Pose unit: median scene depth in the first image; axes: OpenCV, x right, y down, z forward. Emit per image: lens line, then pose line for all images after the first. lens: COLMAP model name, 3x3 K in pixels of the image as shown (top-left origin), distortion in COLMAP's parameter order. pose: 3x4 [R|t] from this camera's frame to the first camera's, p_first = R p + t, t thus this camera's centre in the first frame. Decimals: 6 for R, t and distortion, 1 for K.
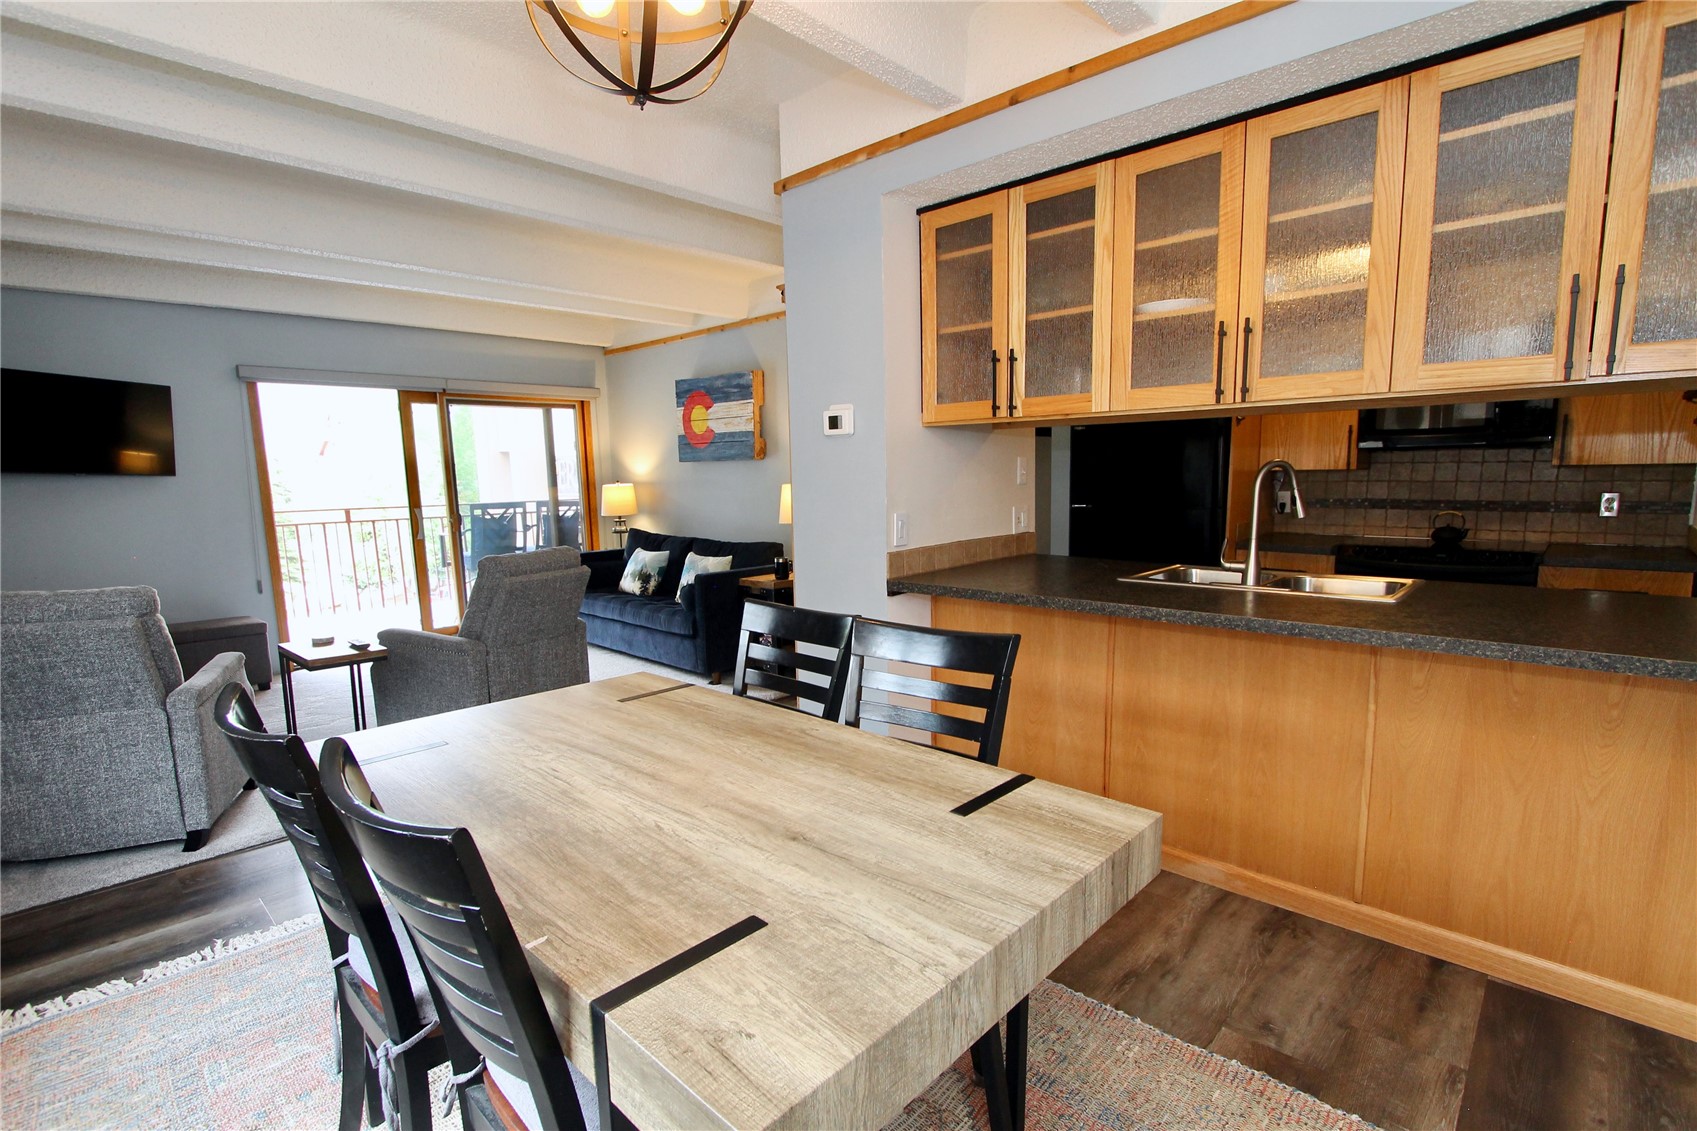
lens RADIAL K [[793.5, 0, 847.8], [0, 793.5, 580.9], [0, 0, 1]] dist [-0.019746, 0.004785]
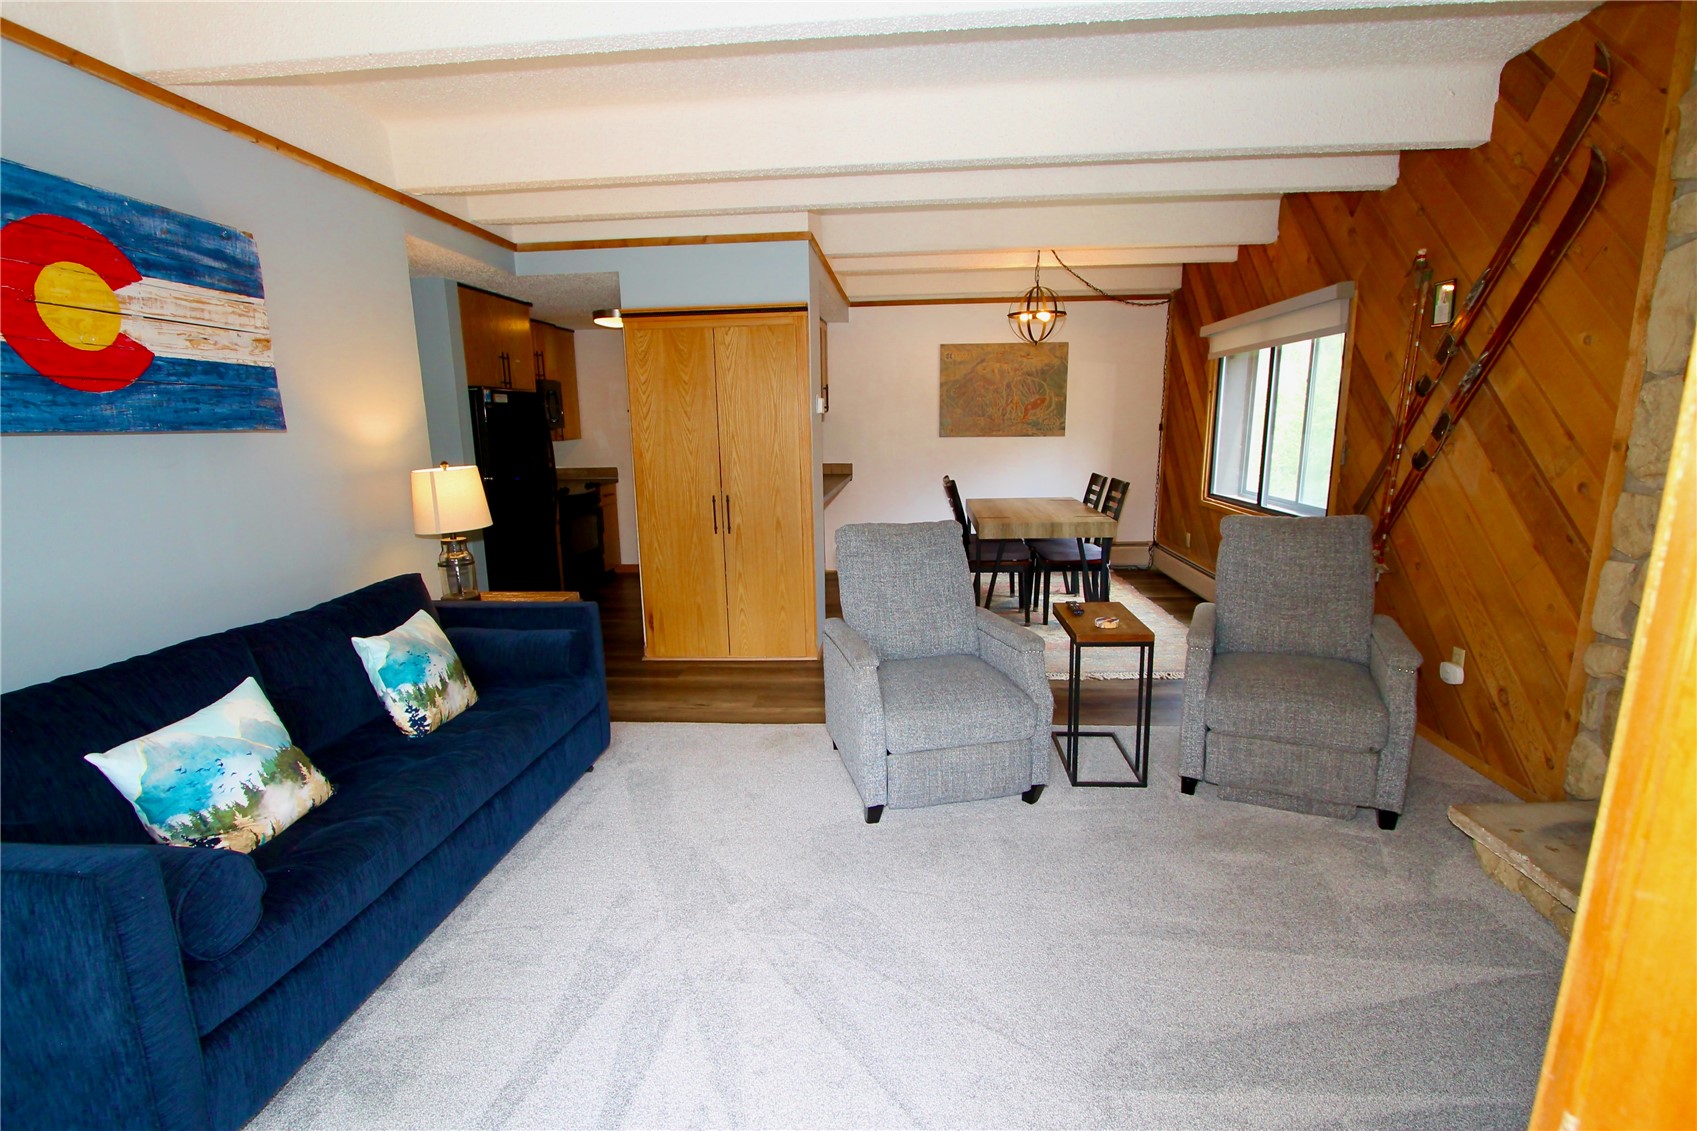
lens RADIAL K [[793.5, 0, 847.8], [0, 793.5, 580.9], [0, 0, 1]] dist [-0.019746, 0.004785]
pose [[-0.618176, -0.126032, 0.775870, -1.533893], [0.136038, 0.955013, 0.263521, -0.315121], [-0.774178, 0.268451, -0.573221, 2.252379]]
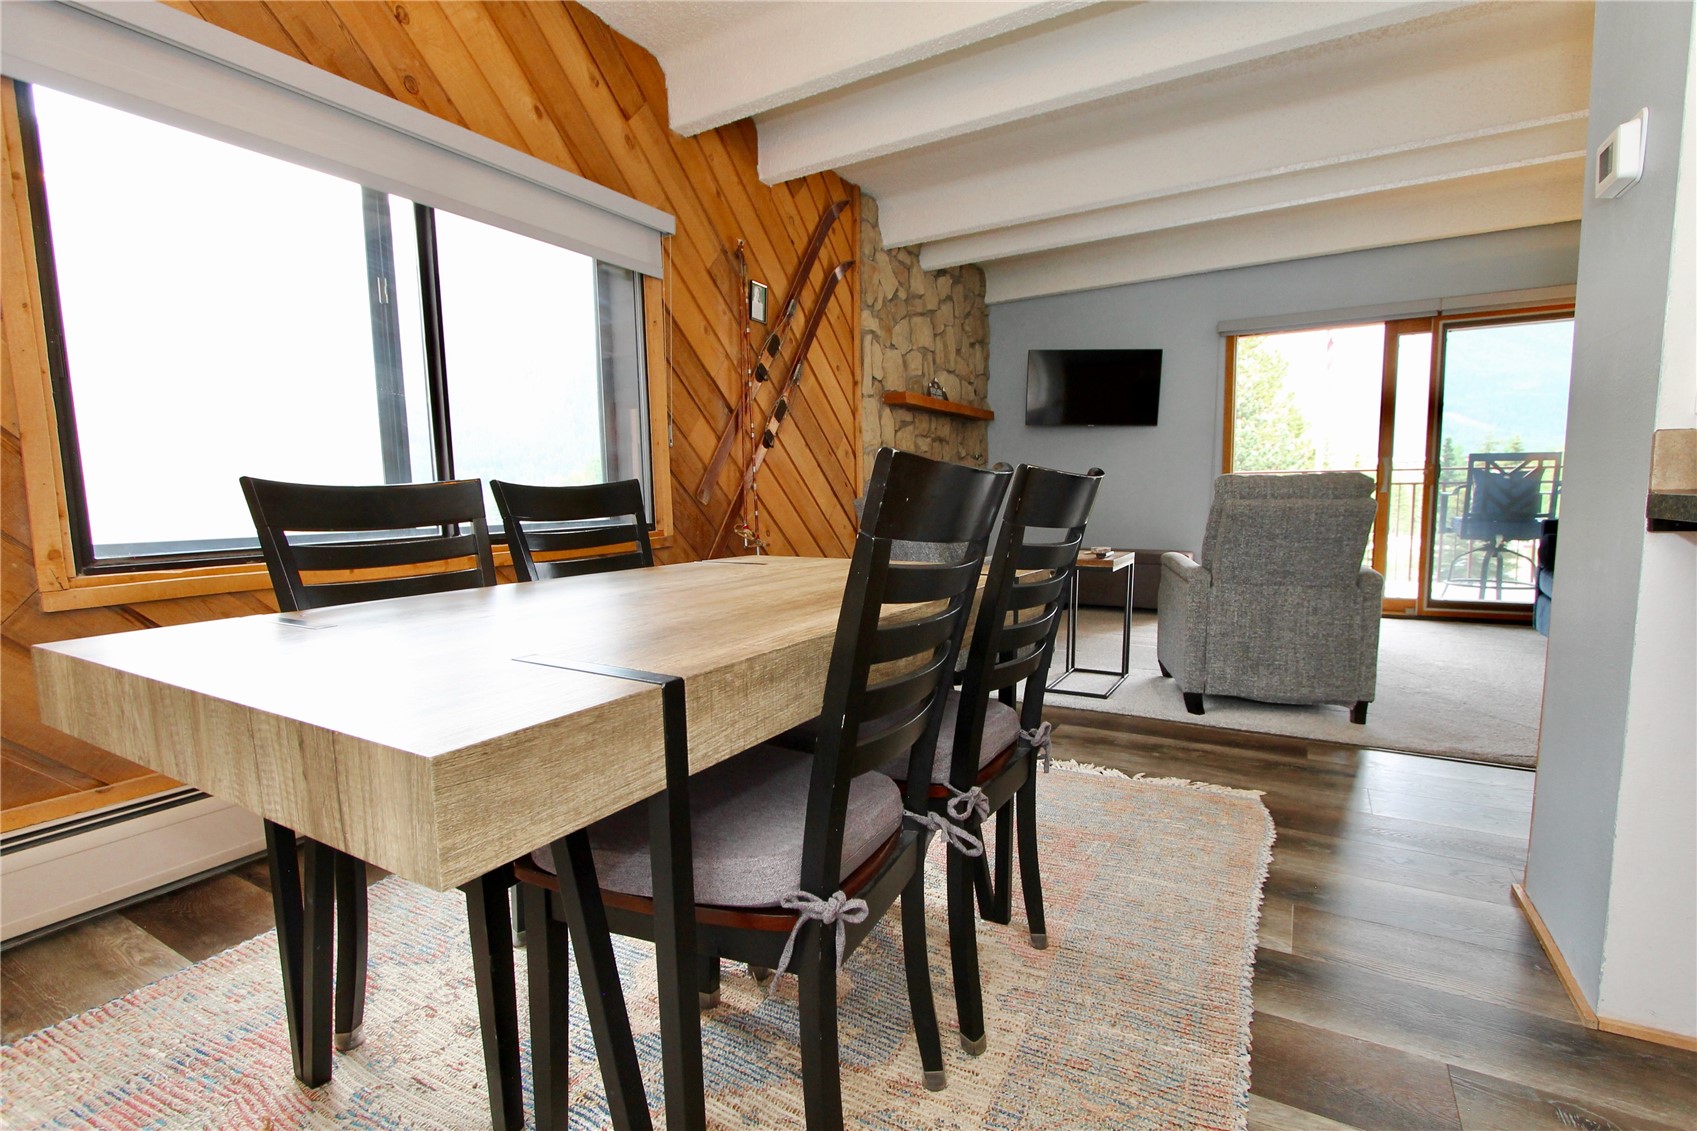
lens RADIAL K [[792.2, 0, 846.8], [0, 792.2, 585.1], [0, 0, 1]] dist [-0.016523, 0.001682]
pose [[0.227270, 0.130347, -0.965069, 0.415869], [-0.118078, 0.987378, 0.105554, 0.062336], [0.966647, 0.089964, 0.239792, 0.534879]]
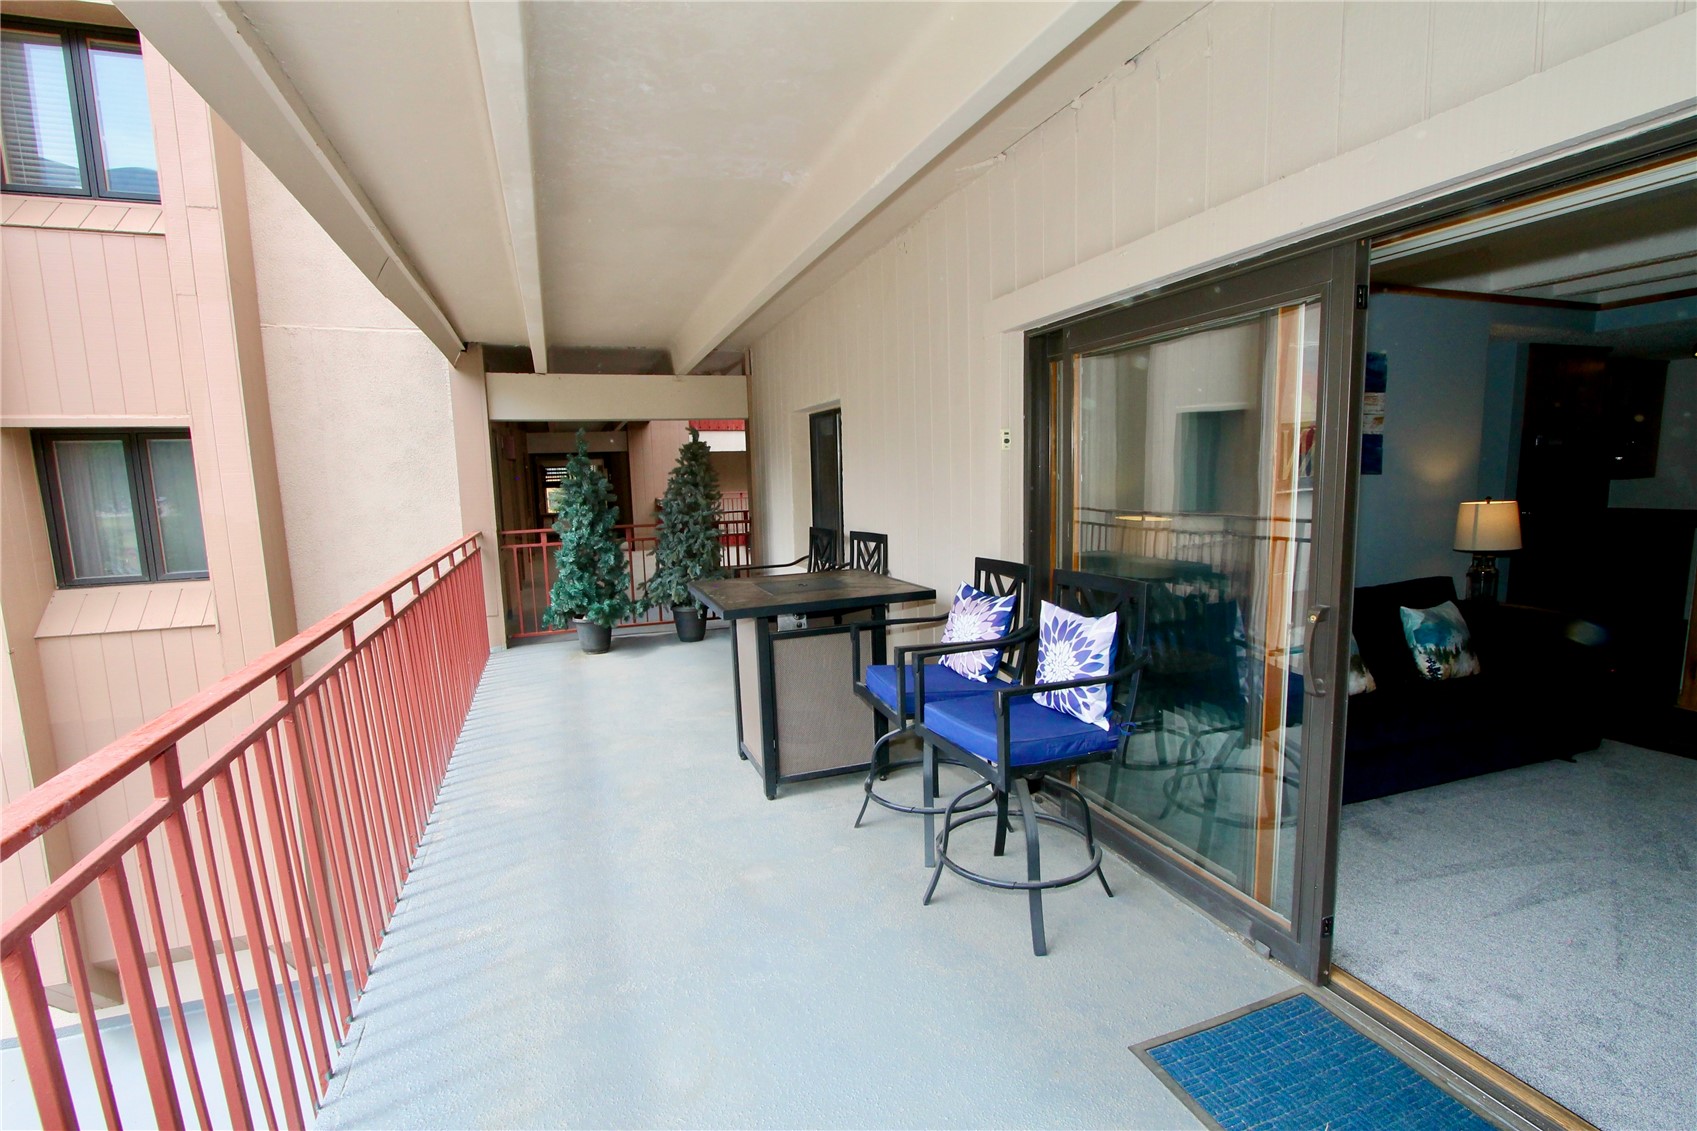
lens RADIAL K [[793.5, 0, 847.8], [0, 793.5, 580.9], [0, 0, 1]] dist [-0.019746, 0.004785]
pose [[0.454758, -0.115676, 0.883071, -2.206969], [0.137018, 0.988812, 0.058966, -0.358699], [-0.880012, 0.094182, 0.465519, 2.409002]]
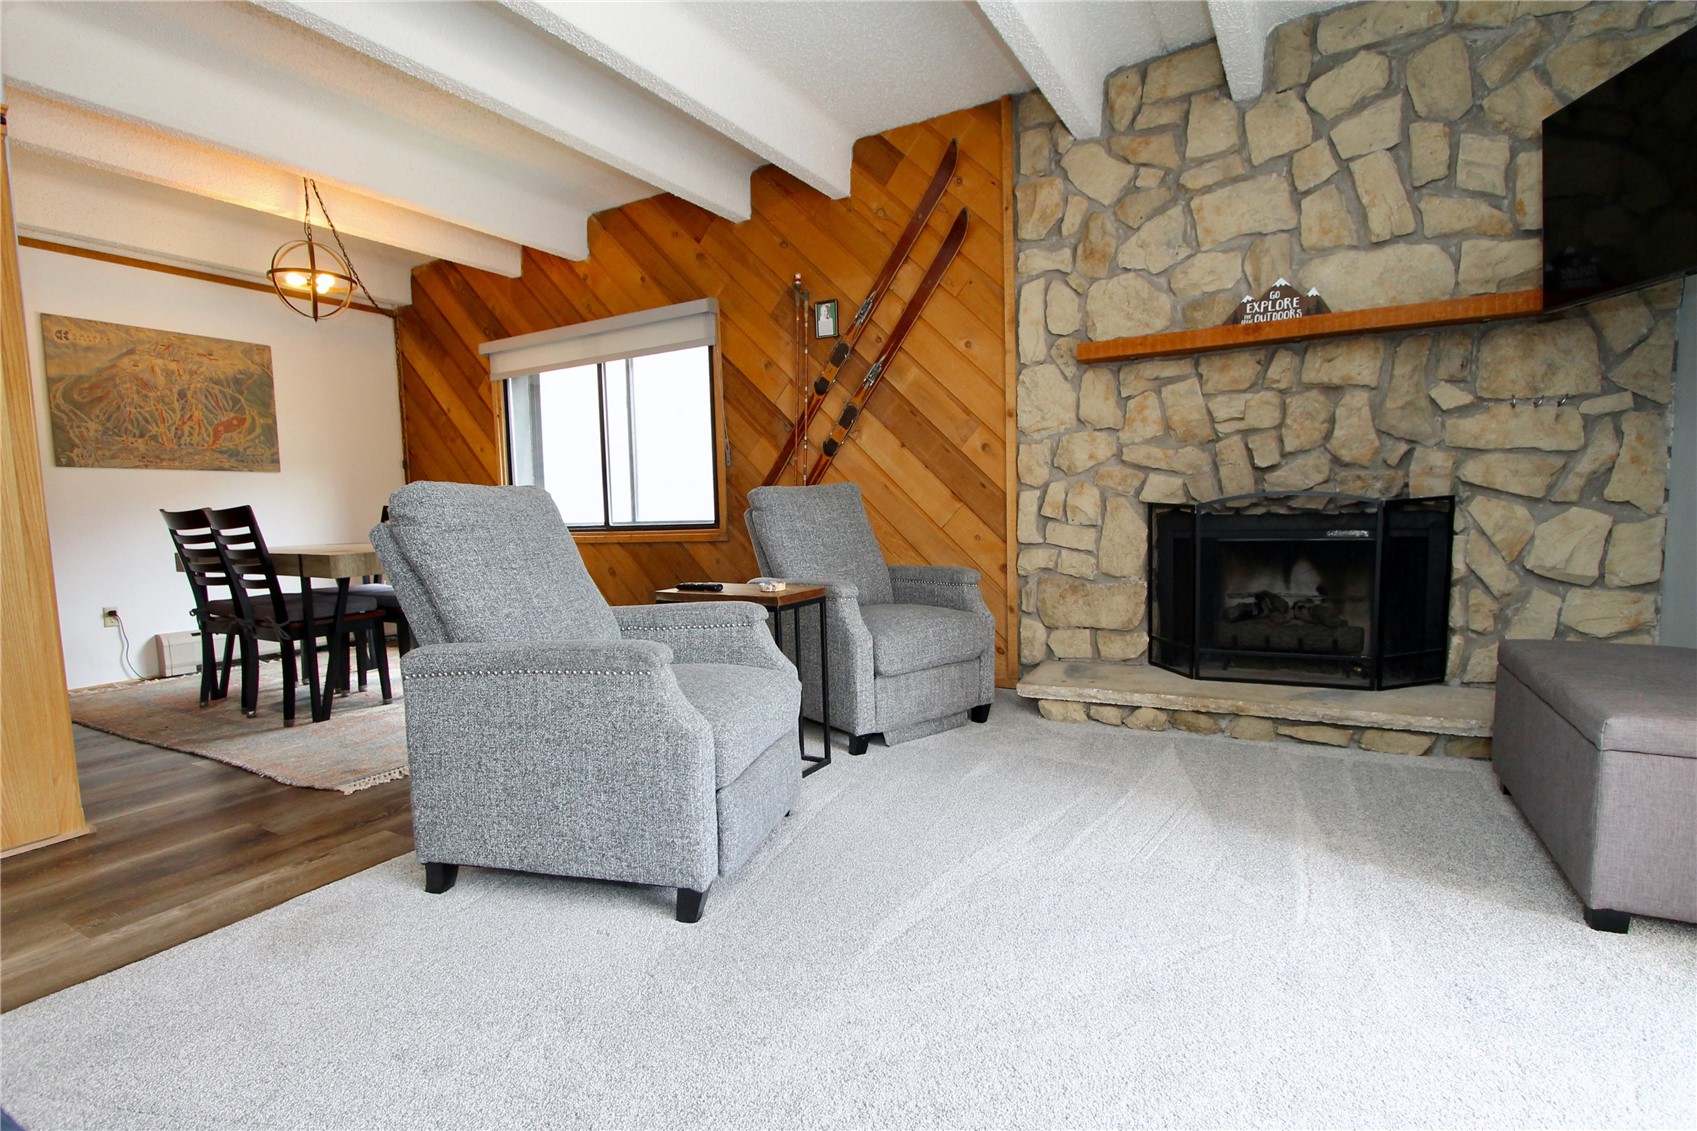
lens RADIAL K [[818.5, 0, 845.4], [0, 818.5, 581.6], [0, 0, 1]] dist [-0.019467, 0.004438]
pose [[-0.974329, 0.066728, -0.215012, -0.753748], [0.017090, 0.974231, 0.224906, -0.138215], [0.224479, 0.215458, -0.950362, 2.307823]]
